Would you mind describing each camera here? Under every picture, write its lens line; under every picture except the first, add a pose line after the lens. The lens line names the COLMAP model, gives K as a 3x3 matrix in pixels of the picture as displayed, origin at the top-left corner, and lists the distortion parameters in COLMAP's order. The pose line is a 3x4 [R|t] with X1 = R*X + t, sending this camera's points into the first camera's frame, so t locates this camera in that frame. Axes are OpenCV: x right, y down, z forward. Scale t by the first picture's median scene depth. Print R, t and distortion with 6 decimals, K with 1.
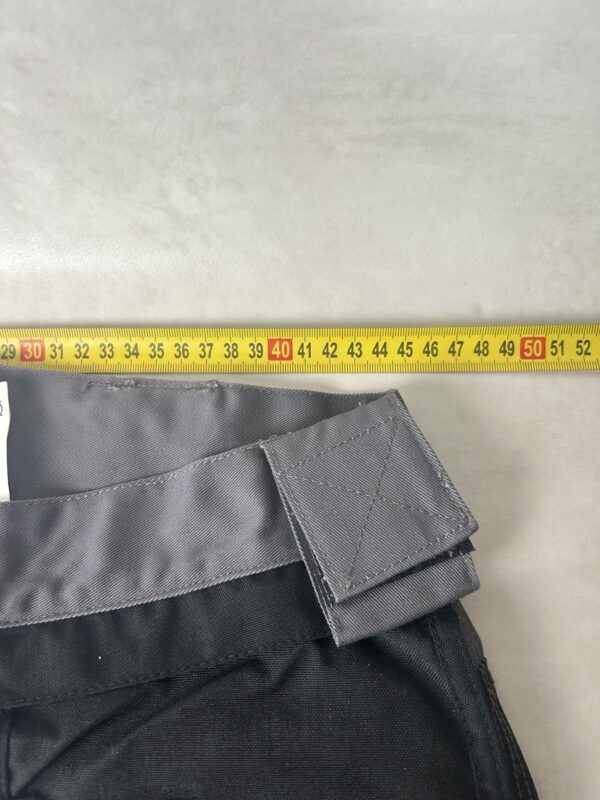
lens RADIAL K [[619.2, 0, 300.3], [0, 619.2, 388.9], [0, 0, 1]] dist [0.001966, -0.009122]
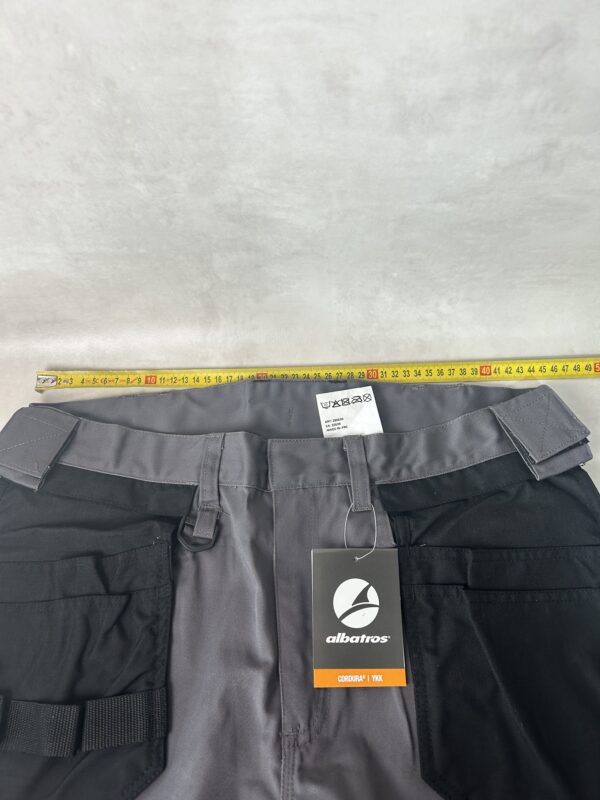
lens RADIAL K [[619.2, 0, 268.4], [0, 619.2, 399.8], [0, 0, 1]] dist [0.004841, -0.001232]
pose [[0.999601, -0.019428, -0.020527, -0.839654], [0.016728, 0.992098, -0.124346, 0.332233], [0.022781, 0.123952, 0.992027, -1.337917]]
